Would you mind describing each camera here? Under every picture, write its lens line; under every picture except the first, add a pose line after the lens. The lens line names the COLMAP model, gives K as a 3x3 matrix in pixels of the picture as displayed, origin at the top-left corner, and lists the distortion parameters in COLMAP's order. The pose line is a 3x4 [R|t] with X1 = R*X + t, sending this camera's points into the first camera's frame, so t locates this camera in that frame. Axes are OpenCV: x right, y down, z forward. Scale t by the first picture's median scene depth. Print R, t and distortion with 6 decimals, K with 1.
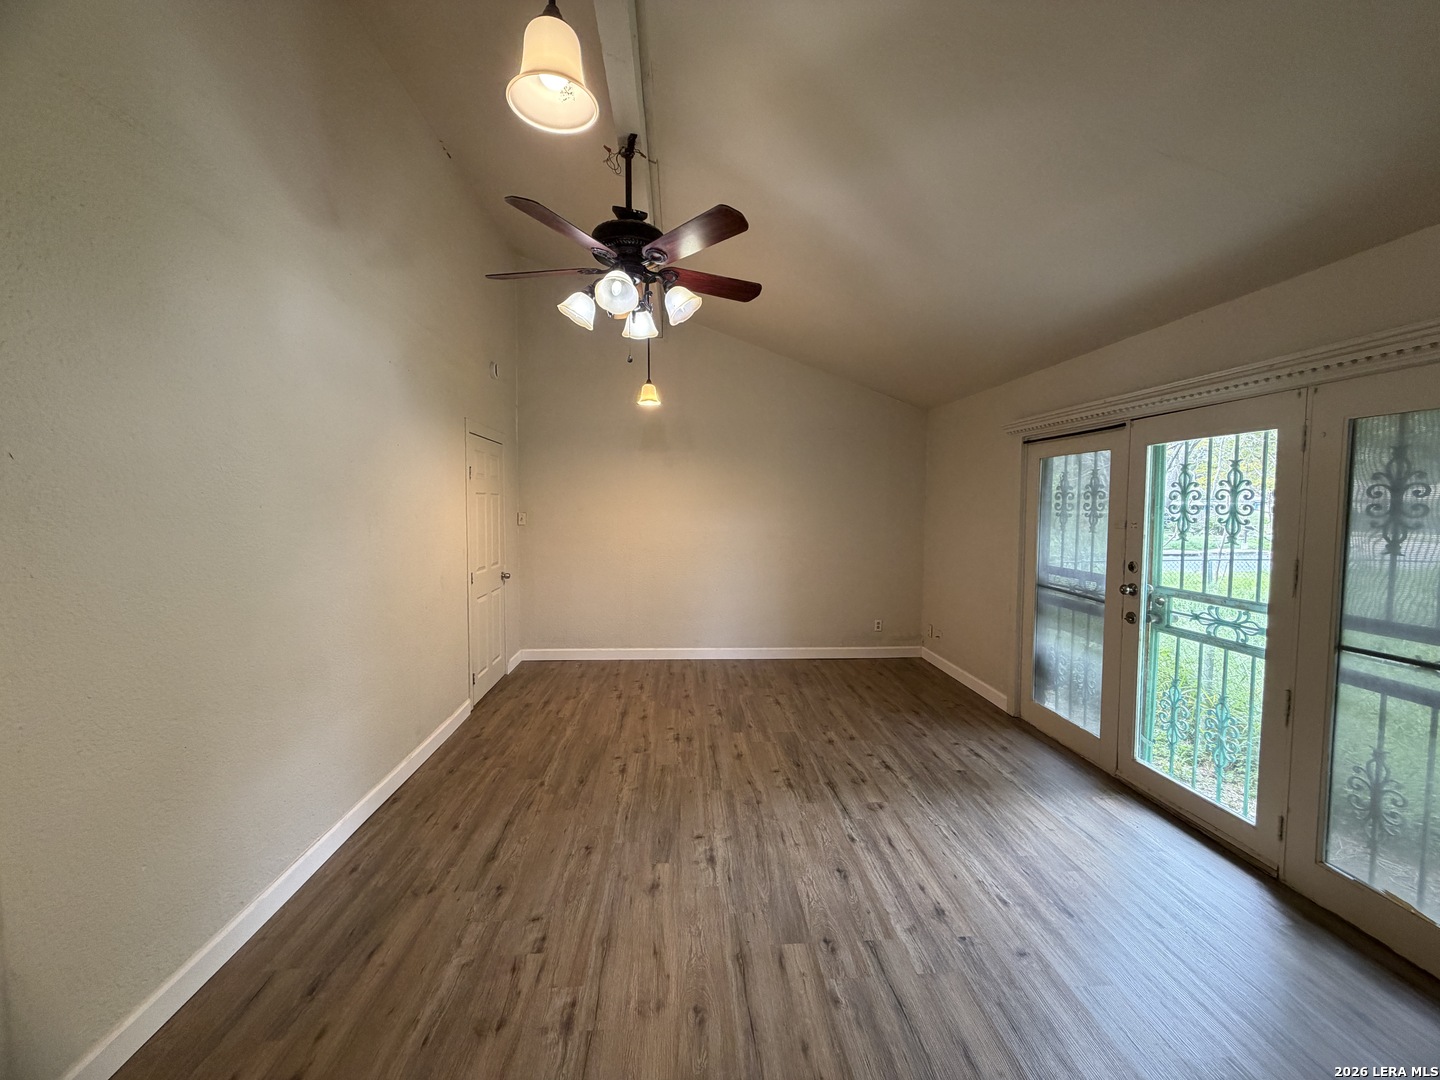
lens RADIAL K [[572.4, 0, 715.7], [0, 572.4, 537.4], [0, 0, 1]] dist [-0.001559, -0.000528]
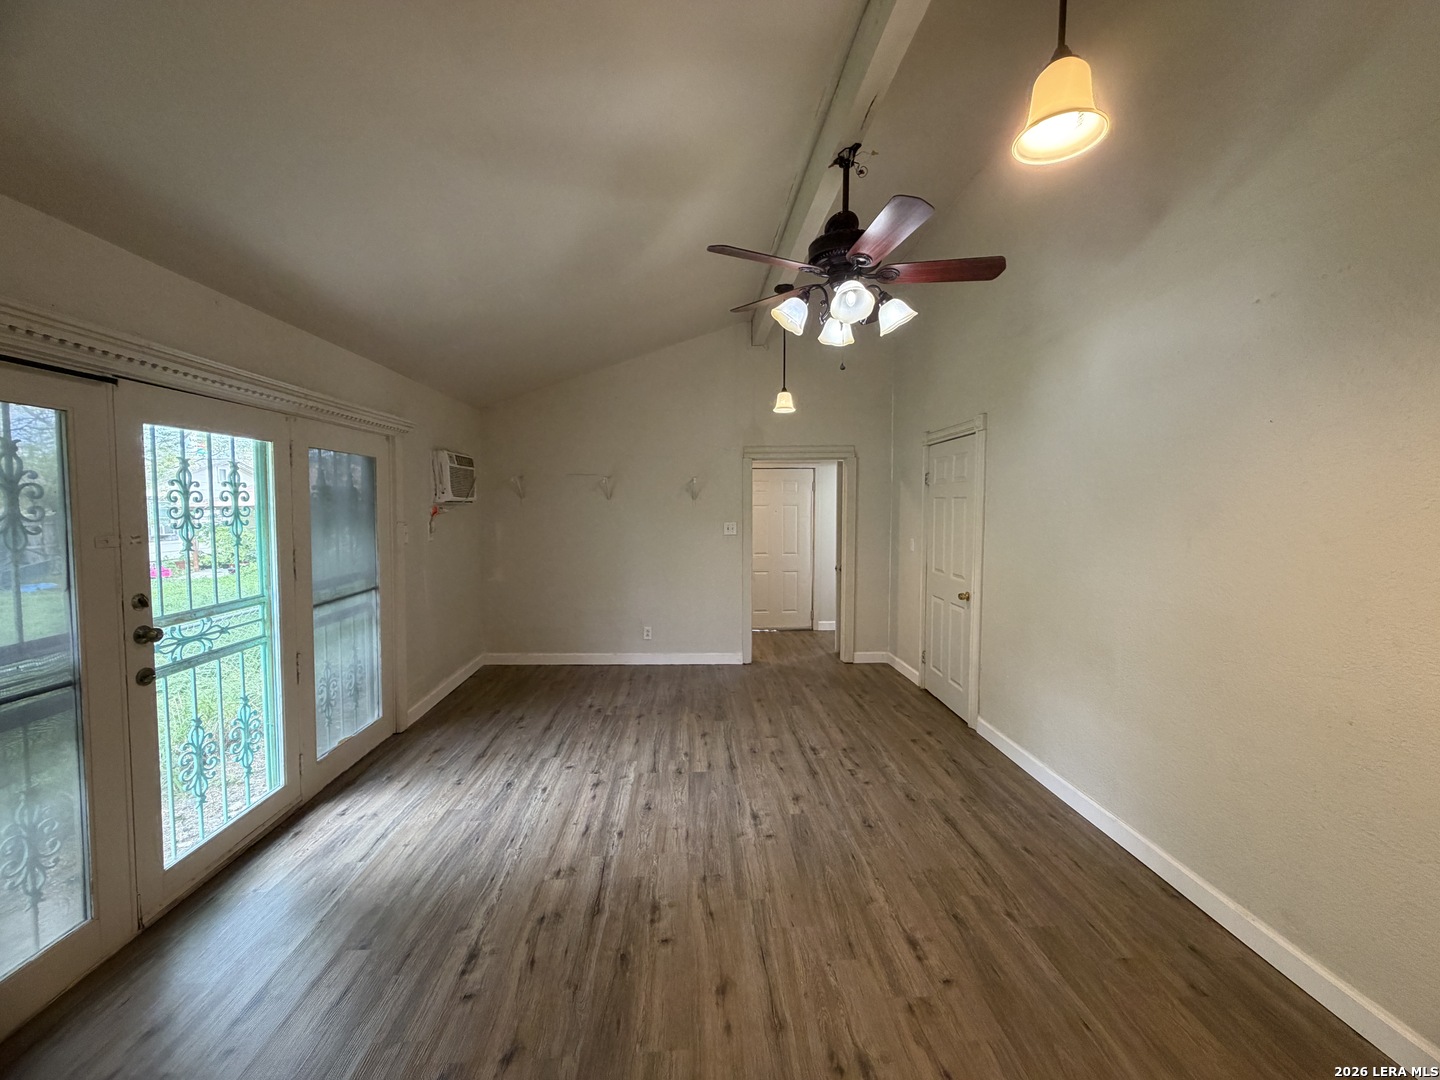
lens RADIAL K [[572.4, 0, 715.7], [0, 572.4, 537.4], [0, 0, 1]] dist [-0.001559, -0.000528]
pose [[-0.999922, -0.006782, 0.010459, 0.058513], [-0.005524, 0.993250, 0.115858, -0.120631], [-0.011174, 0.115791, -0.993211, 1.918648]]
